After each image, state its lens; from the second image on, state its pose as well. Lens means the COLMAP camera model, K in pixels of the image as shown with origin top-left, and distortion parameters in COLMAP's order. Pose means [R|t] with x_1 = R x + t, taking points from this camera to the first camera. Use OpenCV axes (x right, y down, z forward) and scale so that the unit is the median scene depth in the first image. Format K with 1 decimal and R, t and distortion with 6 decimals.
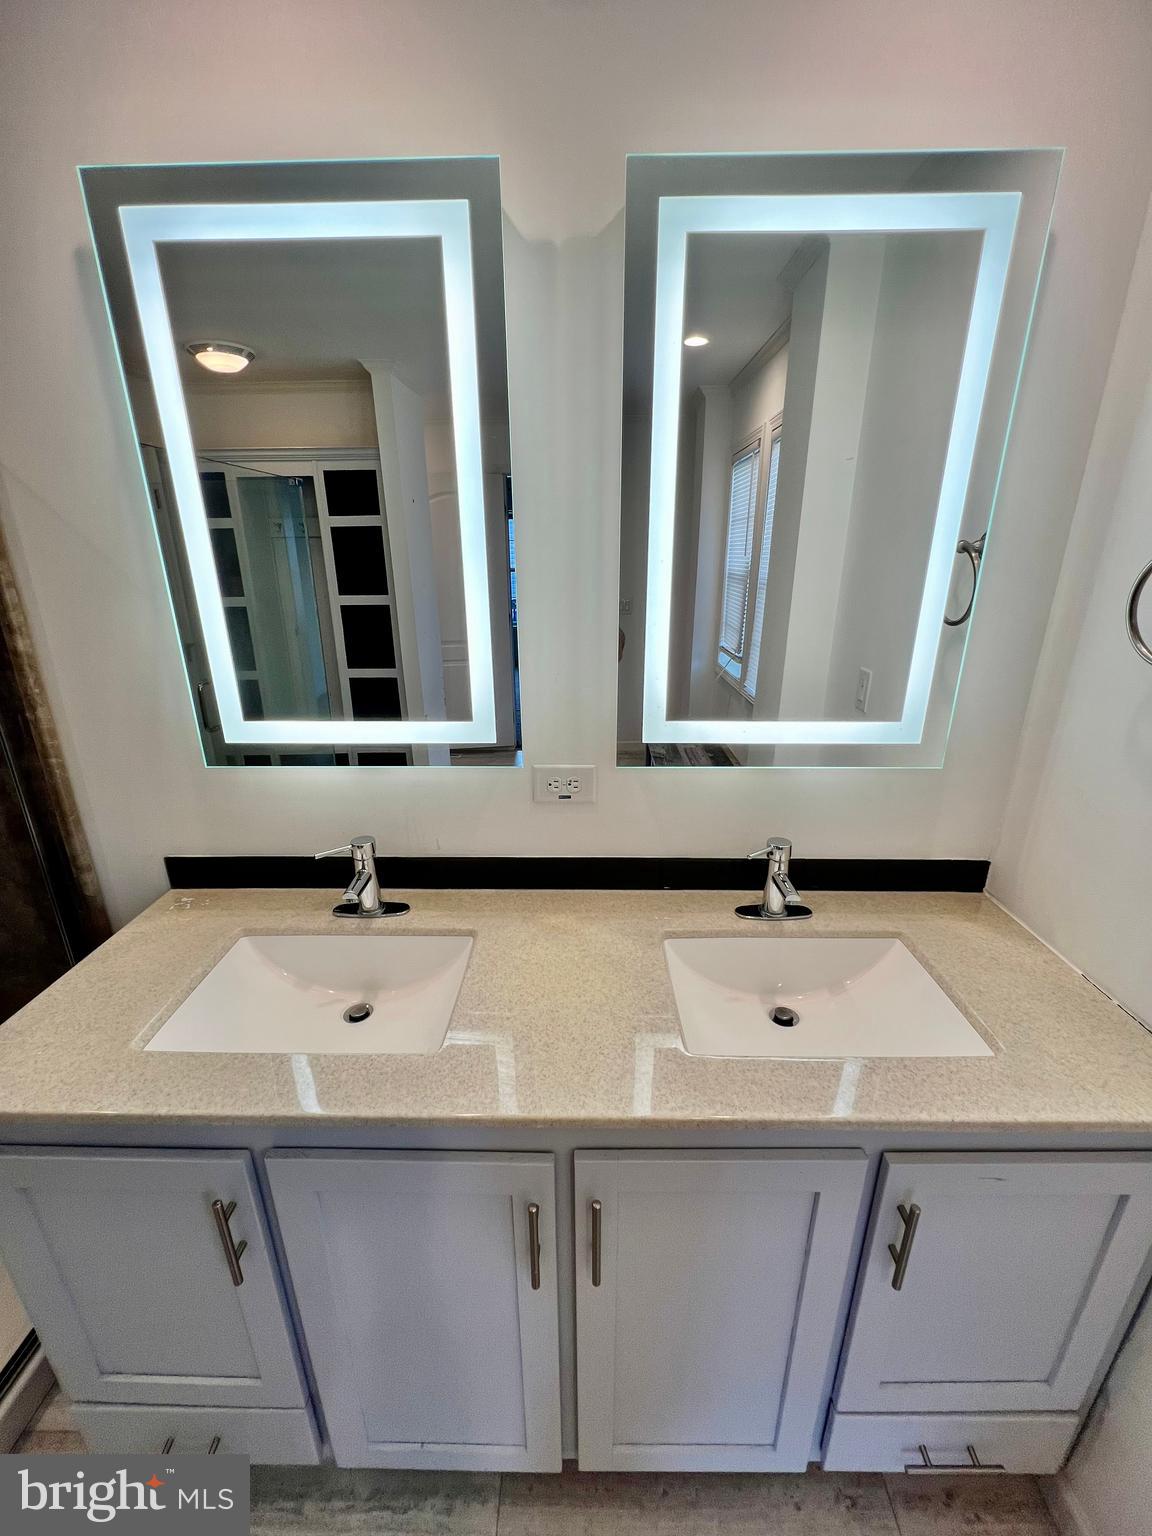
lens RADIAL K [[613.0, 0, 567.4], [0, 613.0, 761.8], [0, 0, 1]] dist [0.000911, 0.000077]
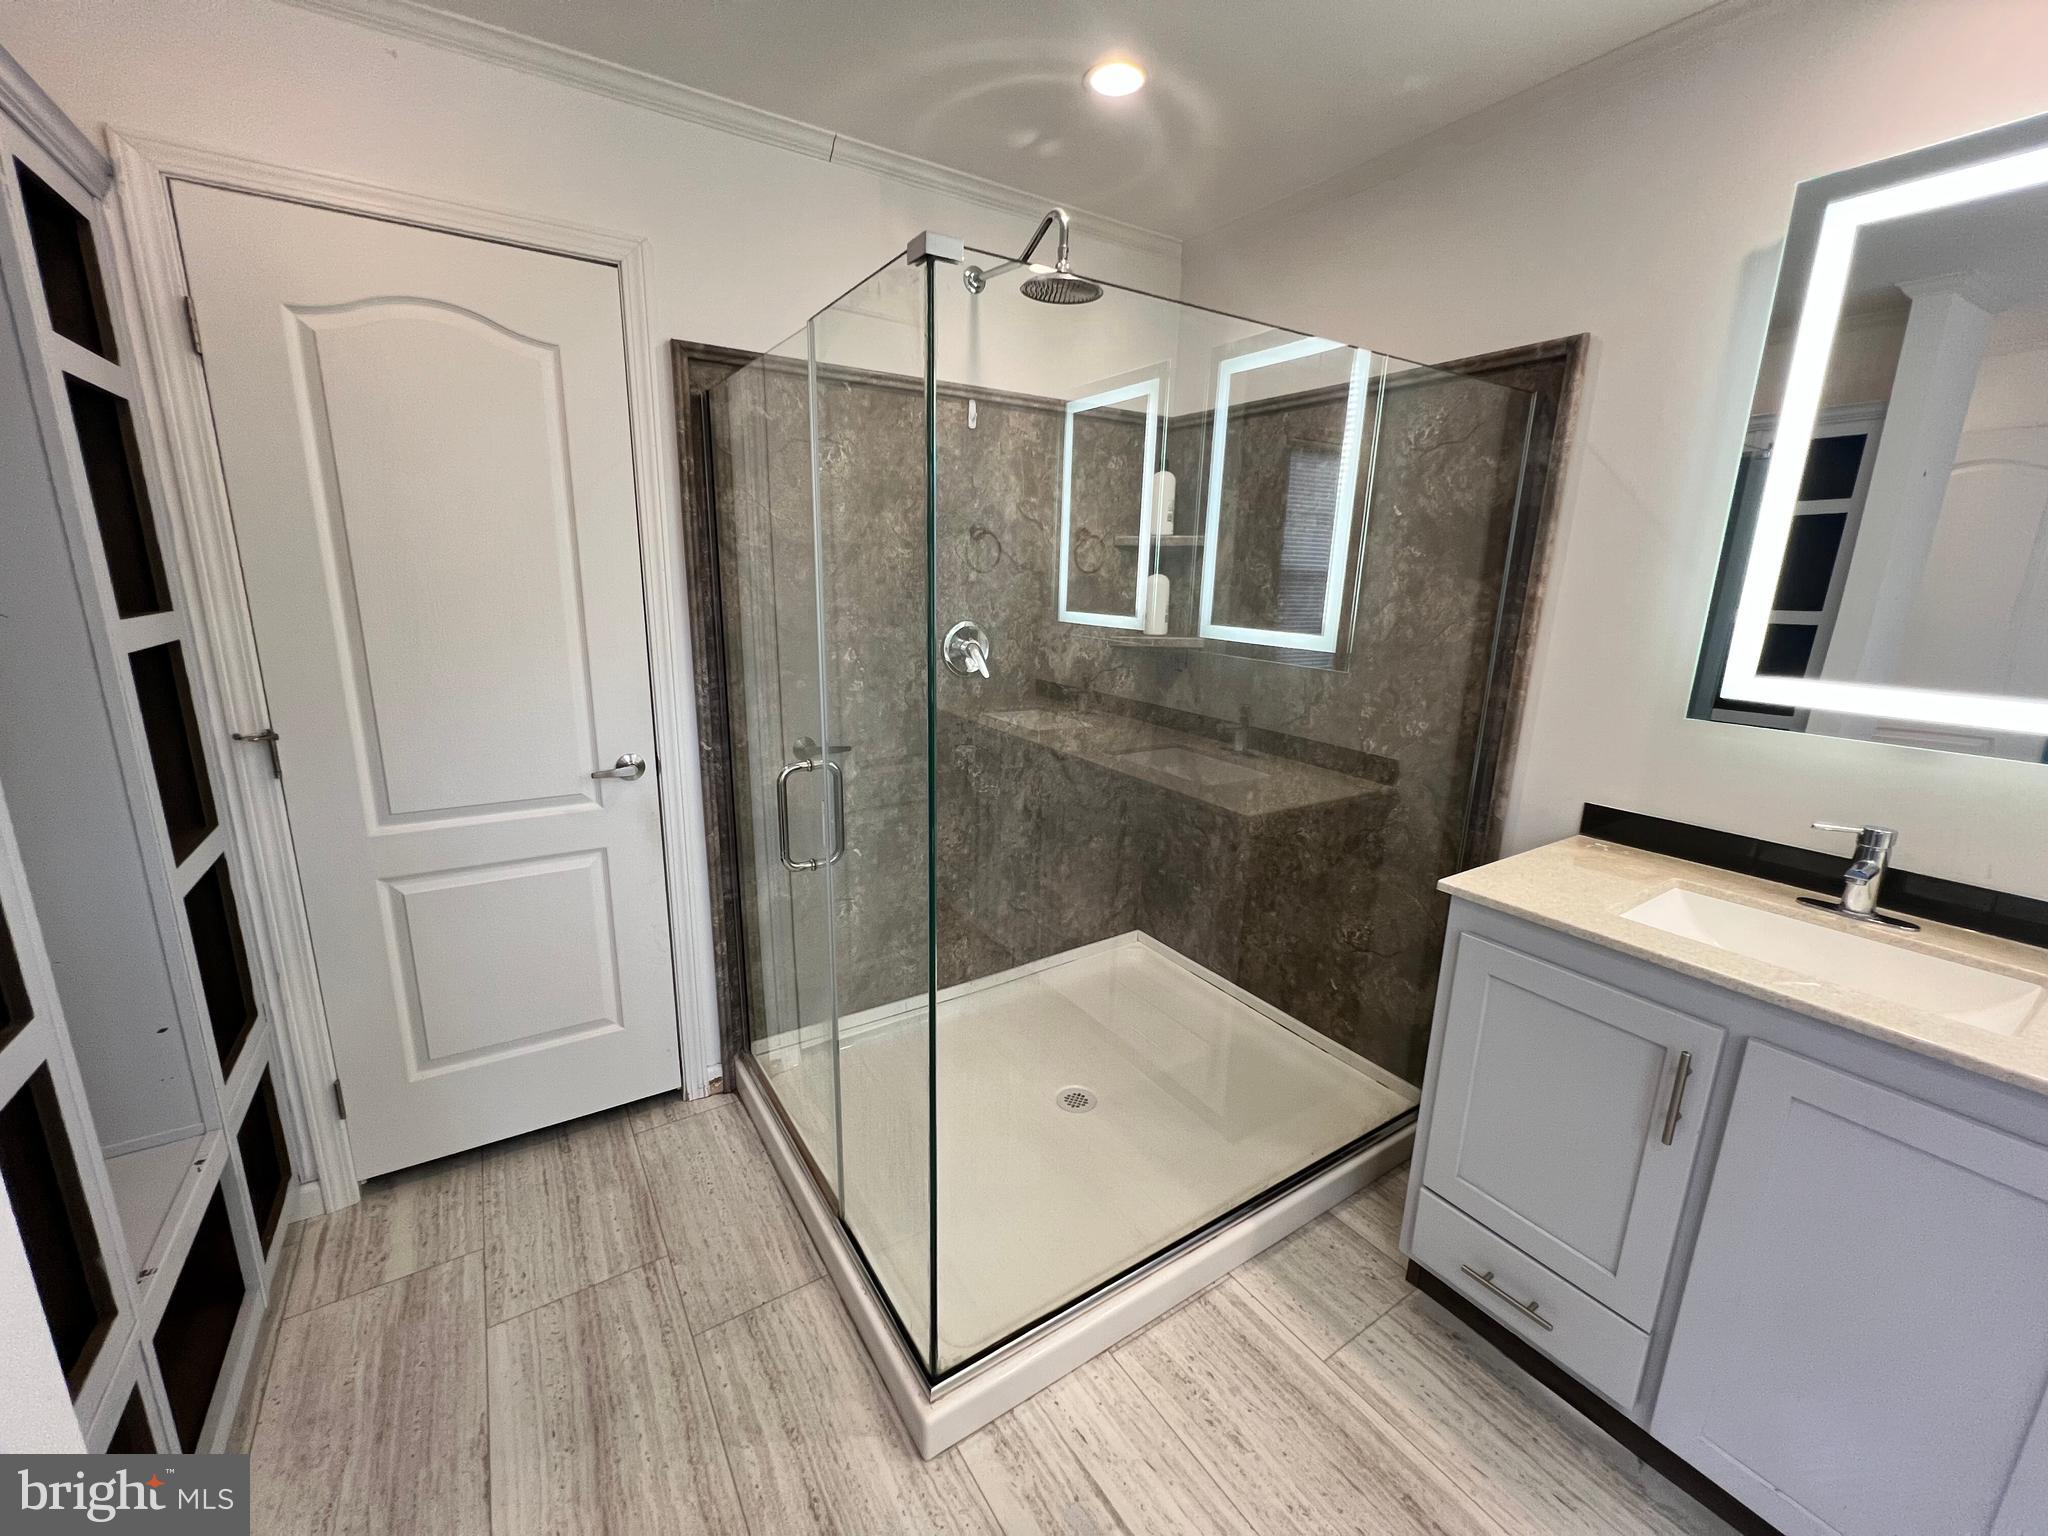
lens RADIAL K [[817.3, 0, 1017.7], [0, 817.3, 762.6], [0, 0, 1]] dist [0.000911, 0.000077]
pose [[0.556200, 0.210906, -0.803841, -0.105620], [-0.294049, 0.954634, 0.047010, 0.350780], [0.777288, 0.210222, 0.592984, -0.661423]]
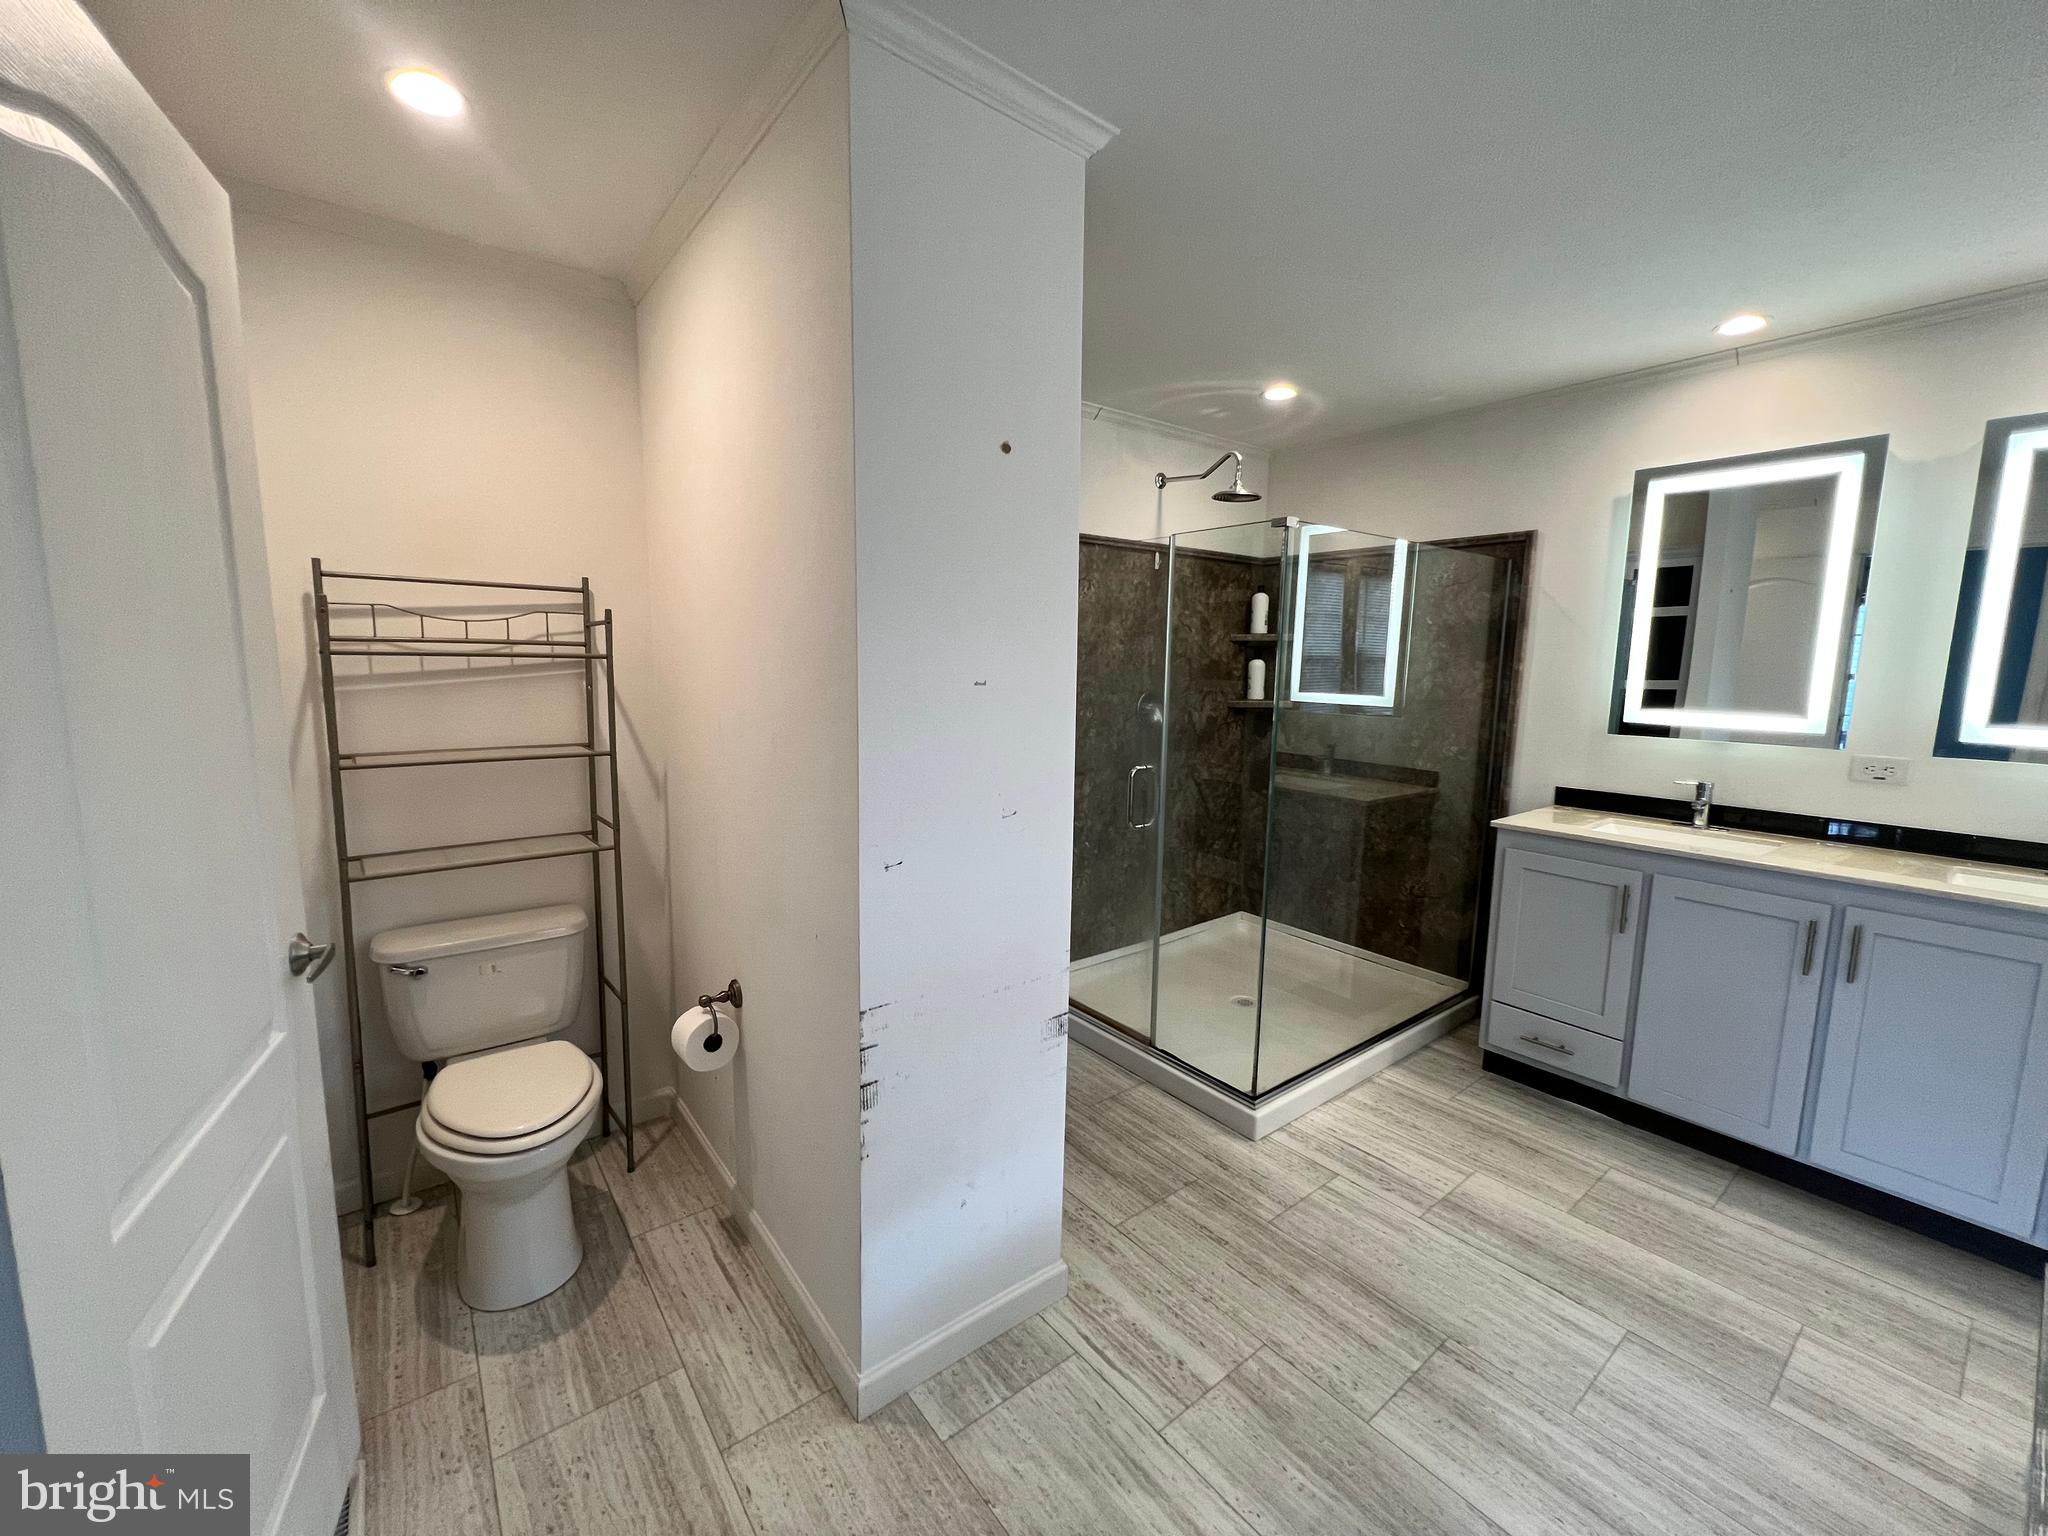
lens RADIAL K [[817.3, 0, 1019.5], [0, 817.3, 763.9], [0, 0, 1]] dist [0.000911, 0.000077]
pose [[0.623085, 0.120528, -0.772812, 0.242986], [-0.271545, 0.959933, -0.069224, 0.783908], [0.733504, 0.252986, 0.630849, -1.936454]]
